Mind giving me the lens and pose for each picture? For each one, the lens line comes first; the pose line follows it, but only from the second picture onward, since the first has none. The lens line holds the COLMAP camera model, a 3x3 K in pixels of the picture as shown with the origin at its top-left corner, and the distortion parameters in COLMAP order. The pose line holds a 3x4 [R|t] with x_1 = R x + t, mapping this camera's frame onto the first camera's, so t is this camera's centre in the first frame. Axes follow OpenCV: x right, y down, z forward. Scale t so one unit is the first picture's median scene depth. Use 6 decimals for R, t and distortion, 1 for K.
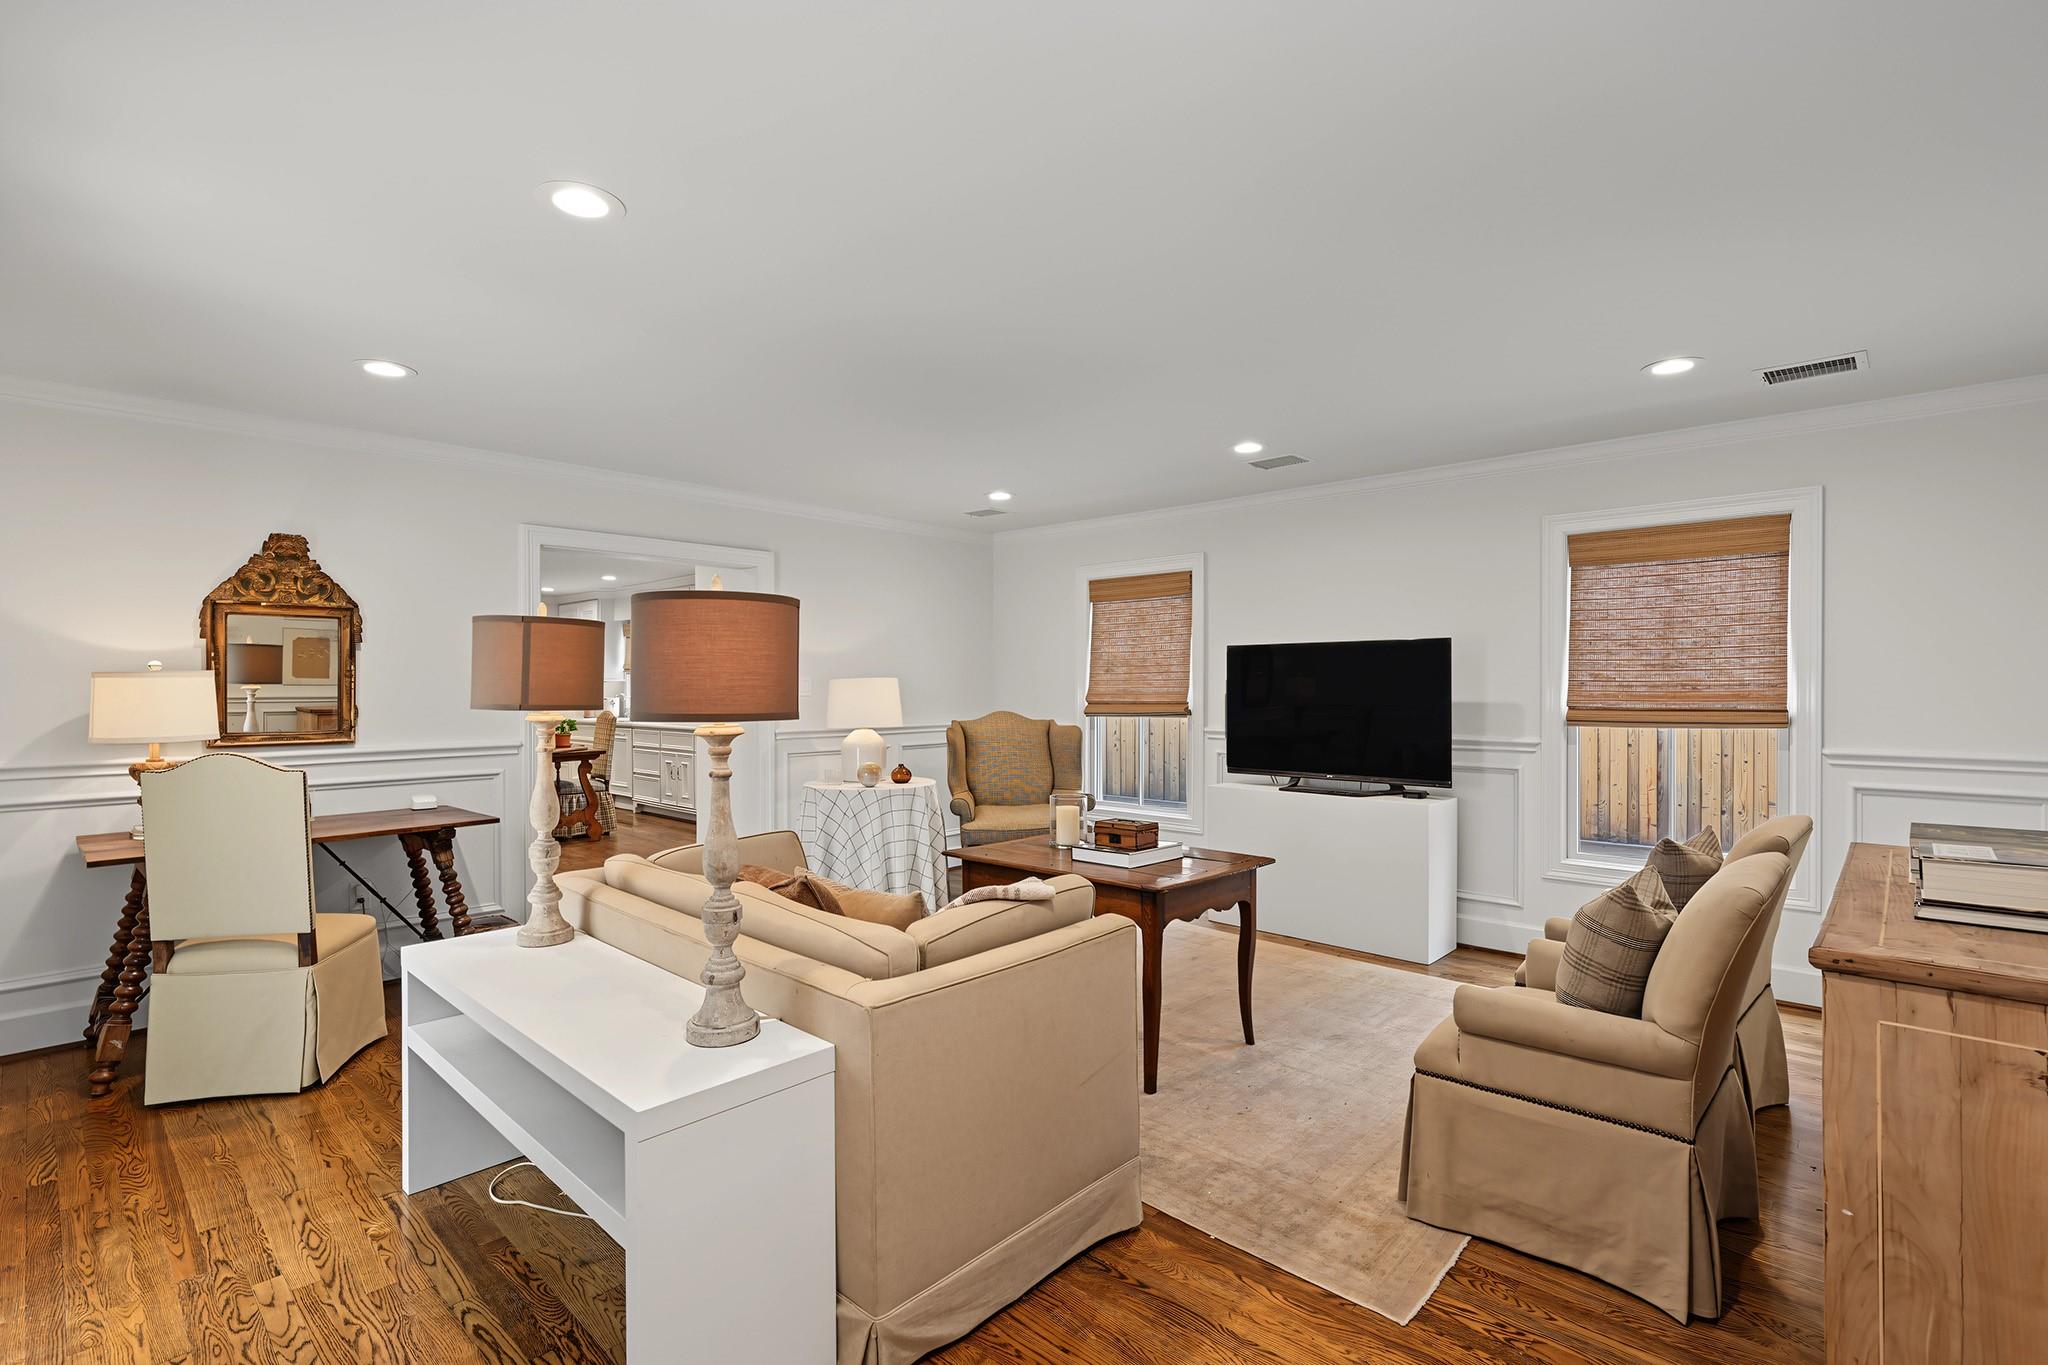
lens RADIAL K [[929.4, 0, 1020.7], [0, 929.4, 687.0], [0, 0, 1]] dist [0.000336, 0.000448]
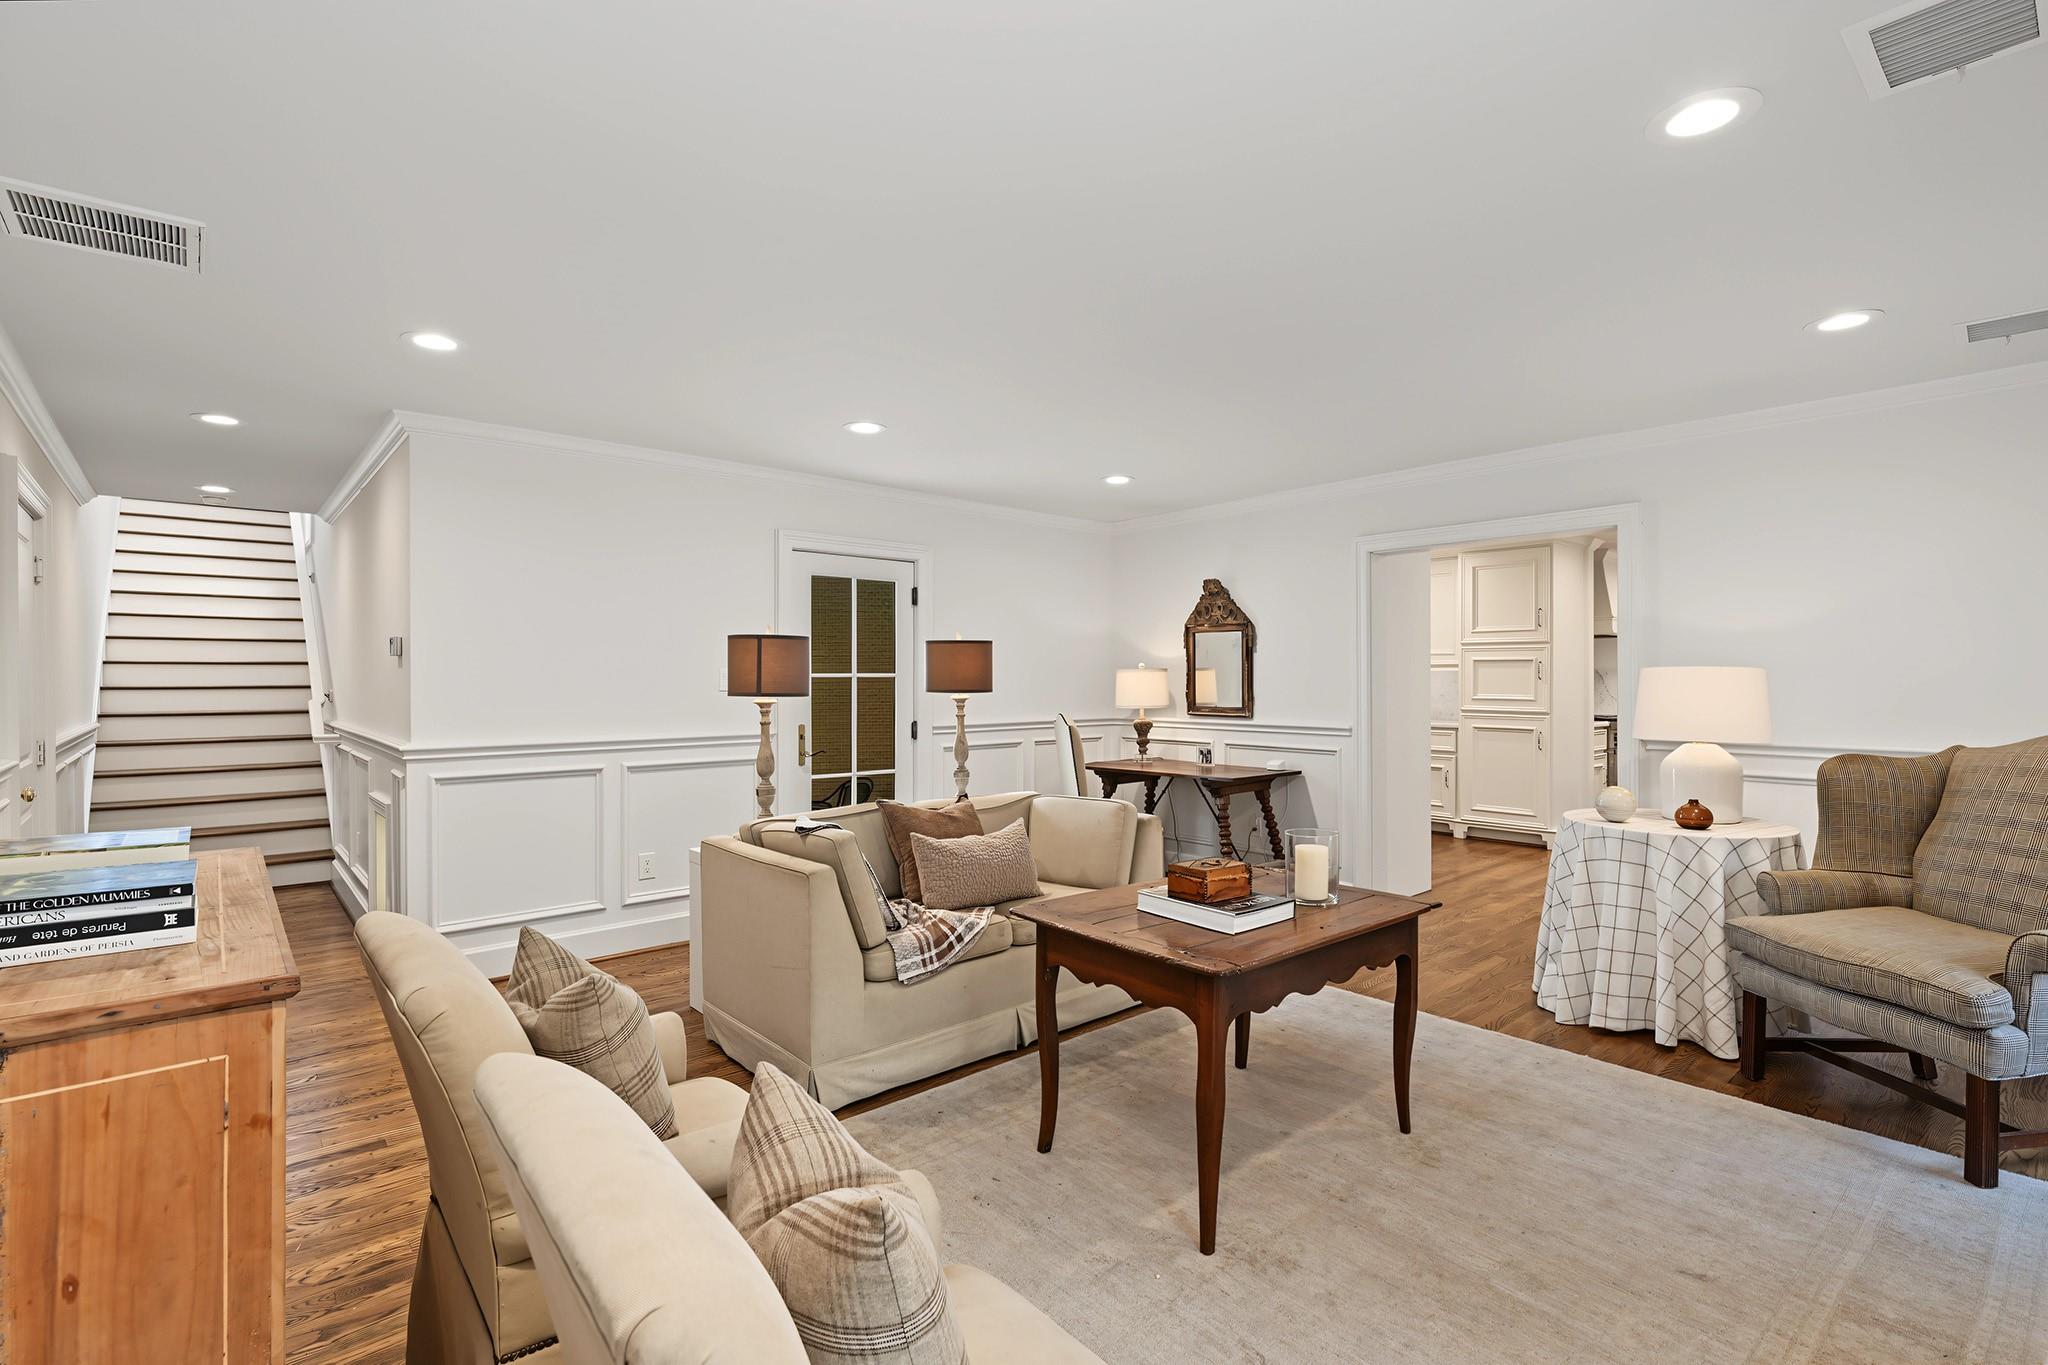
lens RADIAL K [[929.4, 0, 1020.3], [0, 929.4, 676.8], [0, 0, 1]] dist [0.000336, 0.000448]
pose [[-0.106323, 0.000624, -0.994331, 0.783743], [-0.000382, 1.000000, 0.000669, -0.003669], [0.994332, 0.000450, -0.106323, 0.837618]]
